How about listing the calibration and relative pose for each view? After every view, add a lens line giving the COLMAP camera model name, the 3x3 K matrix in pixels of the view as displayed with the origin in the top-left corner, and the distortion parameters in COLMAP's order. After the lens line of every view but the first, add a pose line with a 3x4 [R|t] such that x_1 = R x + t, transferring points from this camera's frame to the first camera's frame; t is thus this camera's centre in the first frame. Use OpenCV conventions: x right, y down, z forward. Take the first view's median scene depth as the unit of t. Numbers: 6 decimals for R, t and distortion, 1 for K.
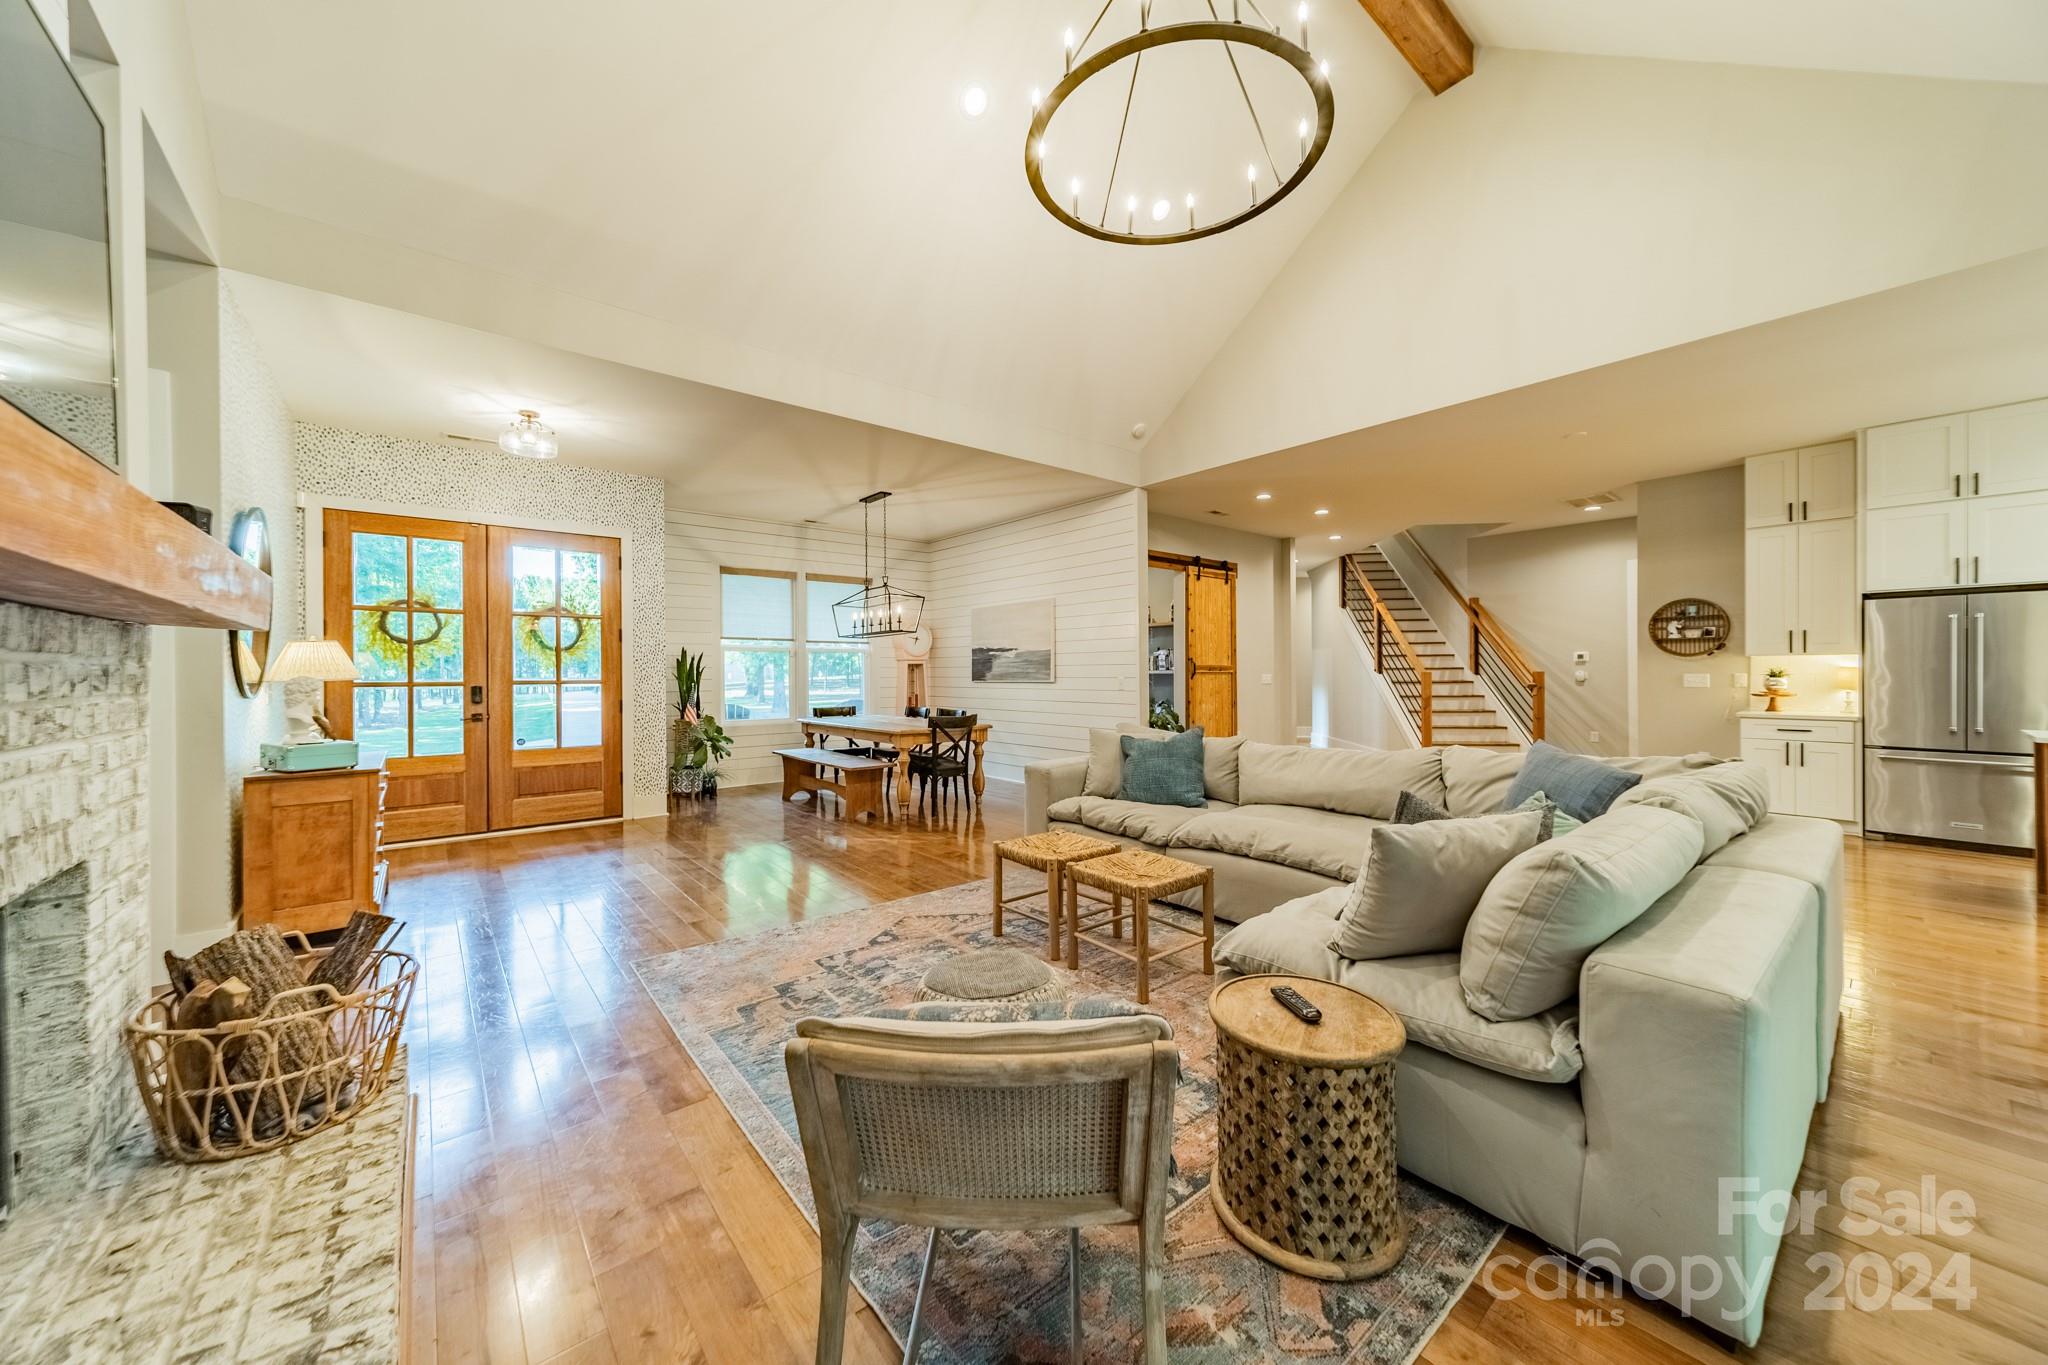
lens RADIAL K [[727.1, 0, 1017.6], [0, 727.1, 671.5], [0, 0, 1]] dist [0.007932, -0.000440]
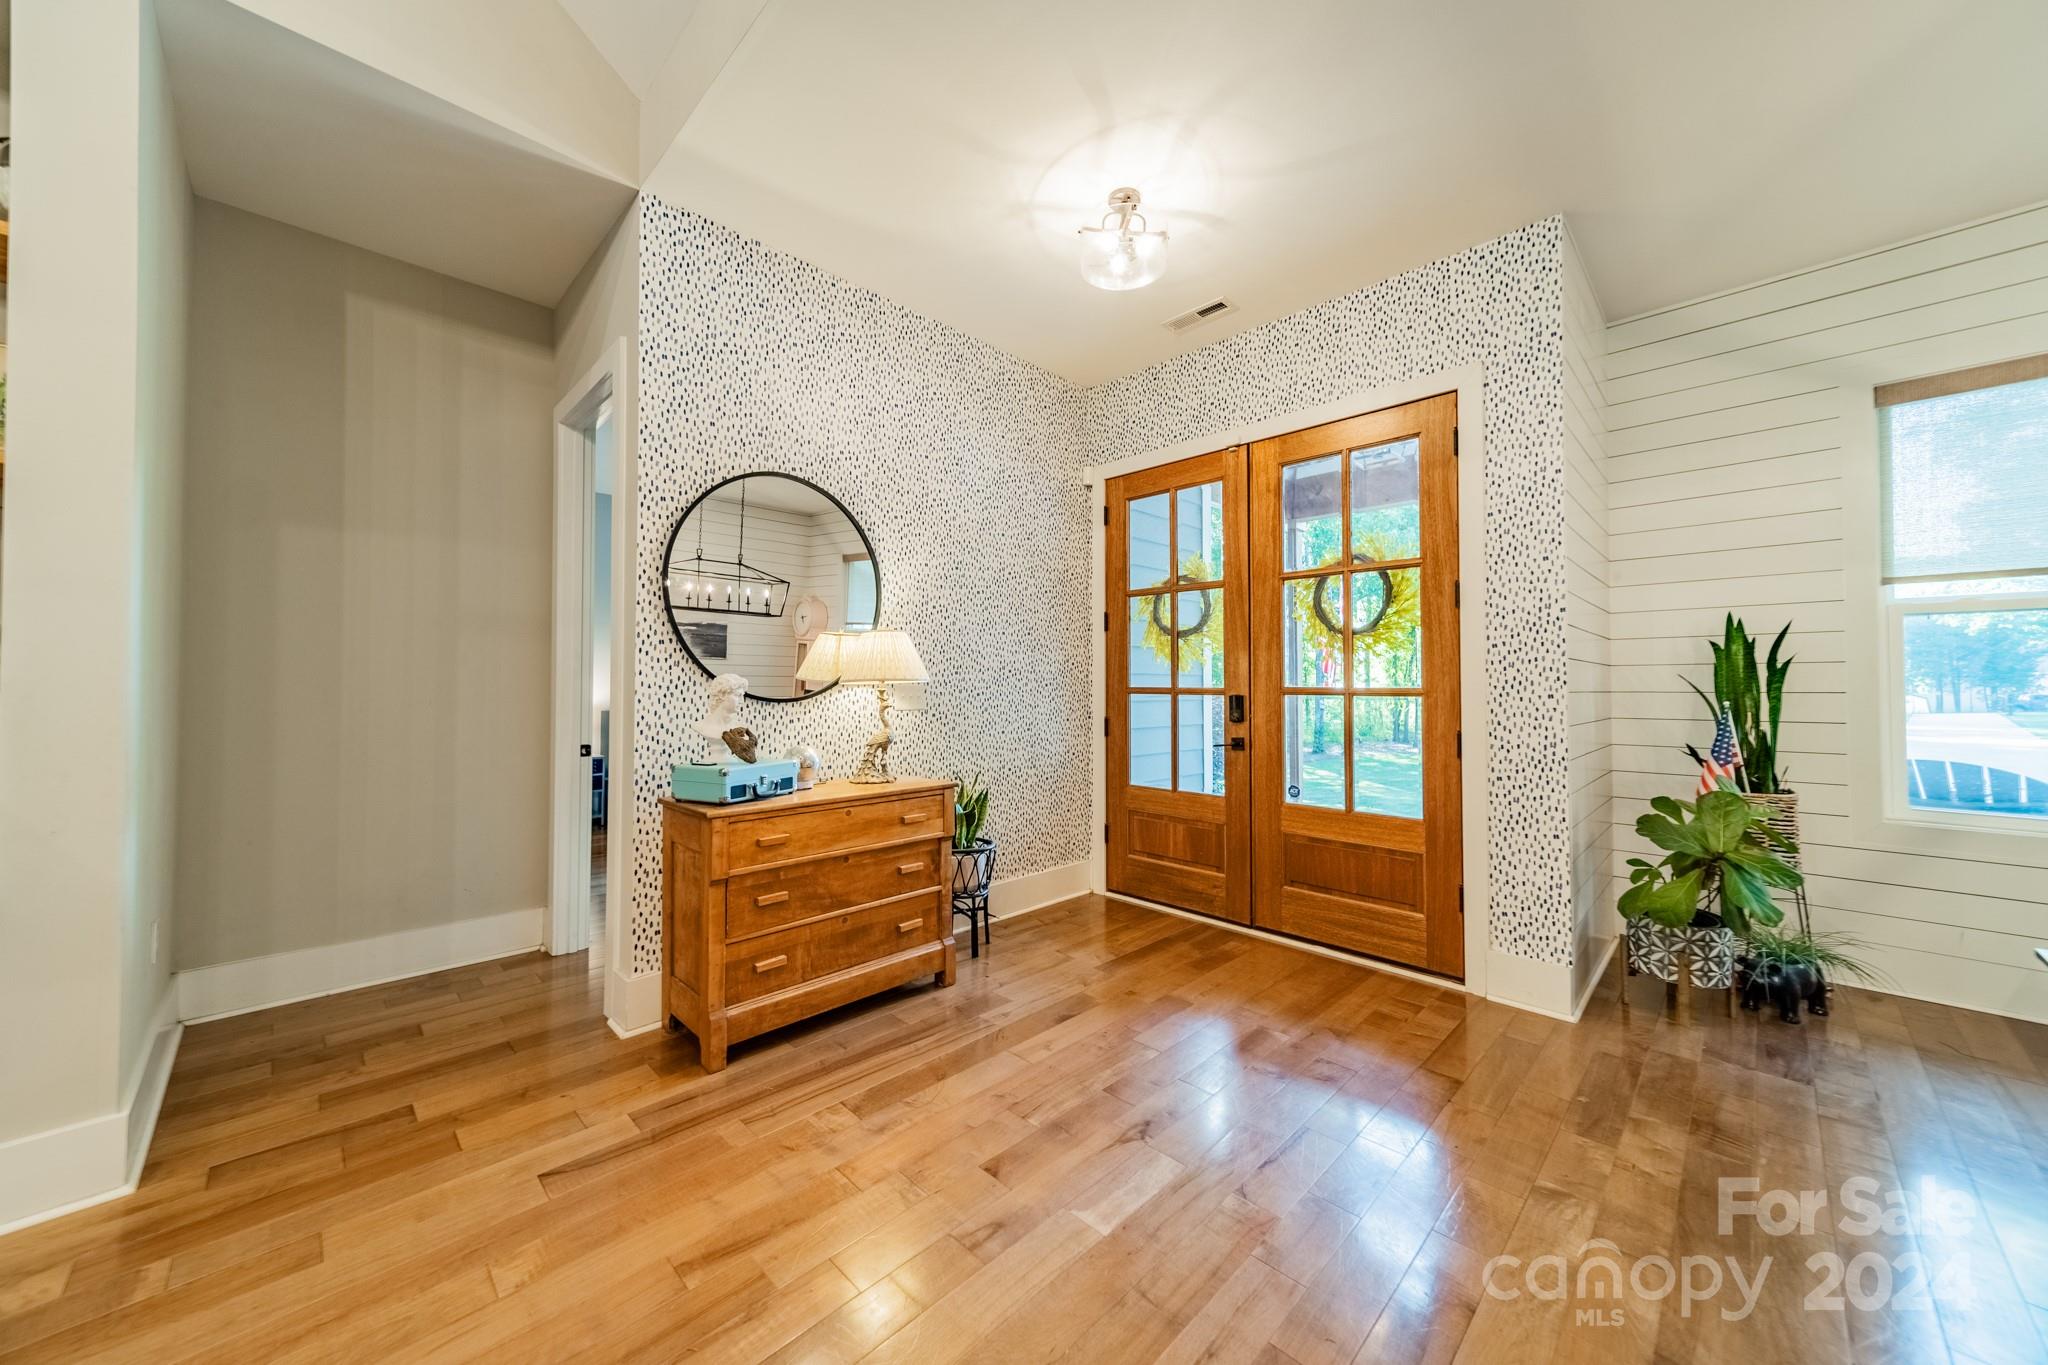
lens RADIAL K [[727.1, 0, 1029.0], [0, 727.1, 667.9], [0, 0, 1]] dist [0.007932, -0.000440]
pose [[0.102698, -0.020413, -0.994503, -0.113893], [-0.002479, 0.999781, -0.020778, 0.009349], [0.994709, 0.004599, 0.102625, 0.737584]]
